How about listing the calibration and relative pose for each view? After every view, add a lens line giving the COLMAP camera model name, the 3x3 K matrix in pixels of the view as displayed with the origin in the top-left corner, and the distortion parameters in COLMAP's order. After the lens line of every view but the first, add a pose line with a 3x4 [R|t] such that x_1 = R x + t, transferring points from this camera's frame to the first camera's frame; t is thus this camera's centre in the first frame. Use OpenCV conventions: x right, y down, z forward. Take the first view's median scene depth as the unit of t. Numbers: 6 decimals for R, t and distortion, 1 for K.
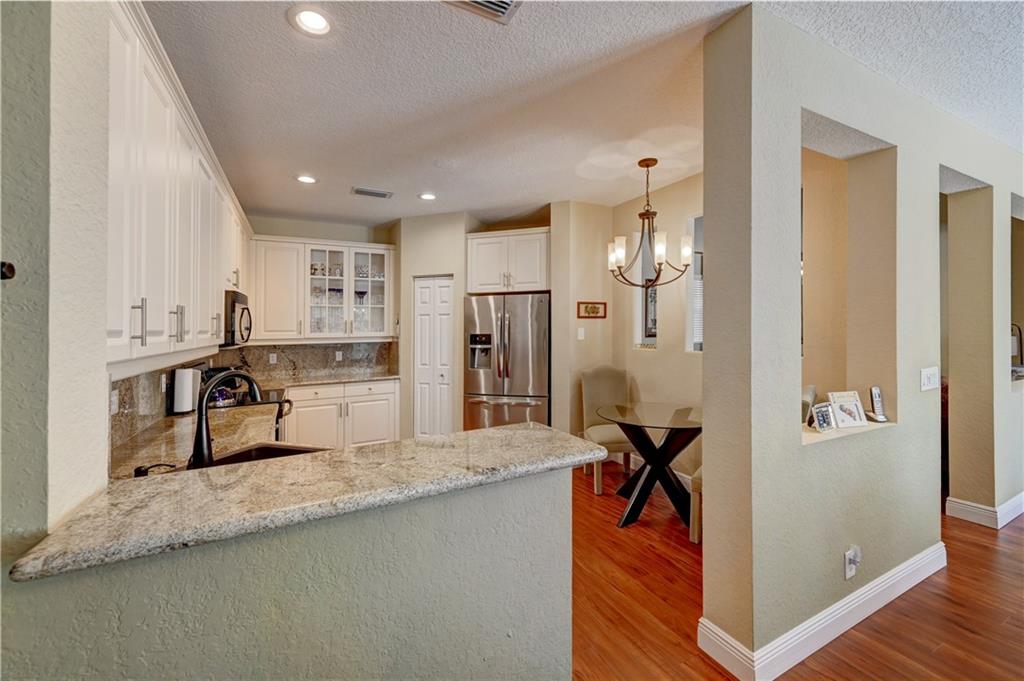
lens RADIAL K [[408.5, 0, 507.4], [0, 408.5, 320.7], [0, 0, 1]] dist [0.010997, 0.000679]
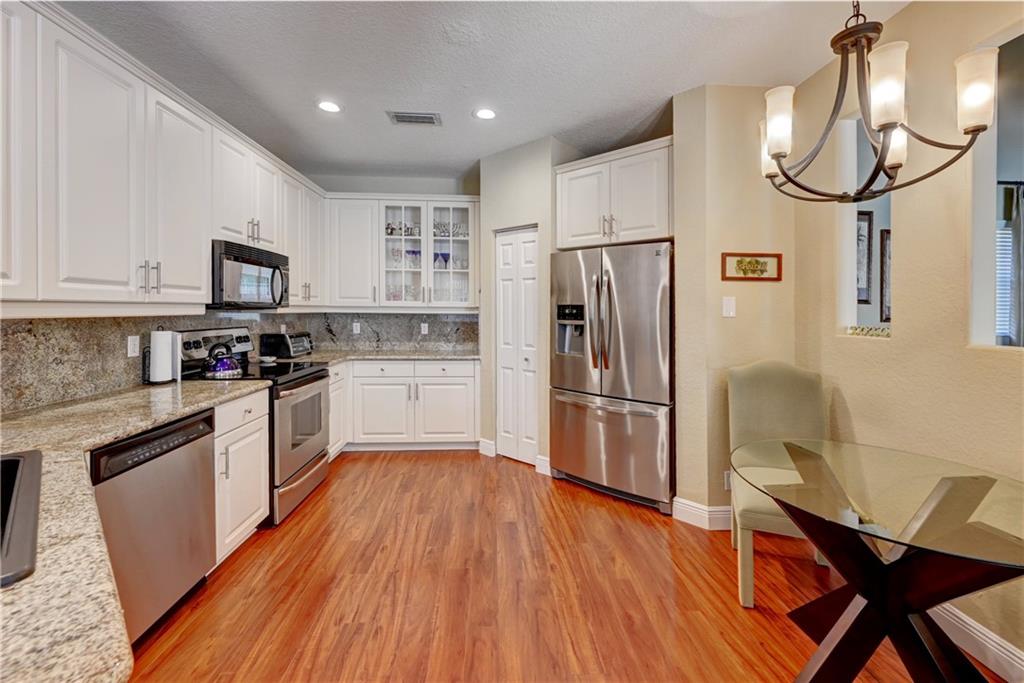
lens RADIAL K [[419.8, 0, 500.6], [0, 419.8, 292.0], [0, 0, 1]] dist [0.008960, -0.000349]
pose [[0.911399, 0.005139, -0.411491, 0.122874], [-0.013994, 0.999731, -0.018509, 0.025791], [0.411285, 0.022627, 0.911226, 0.285692]]
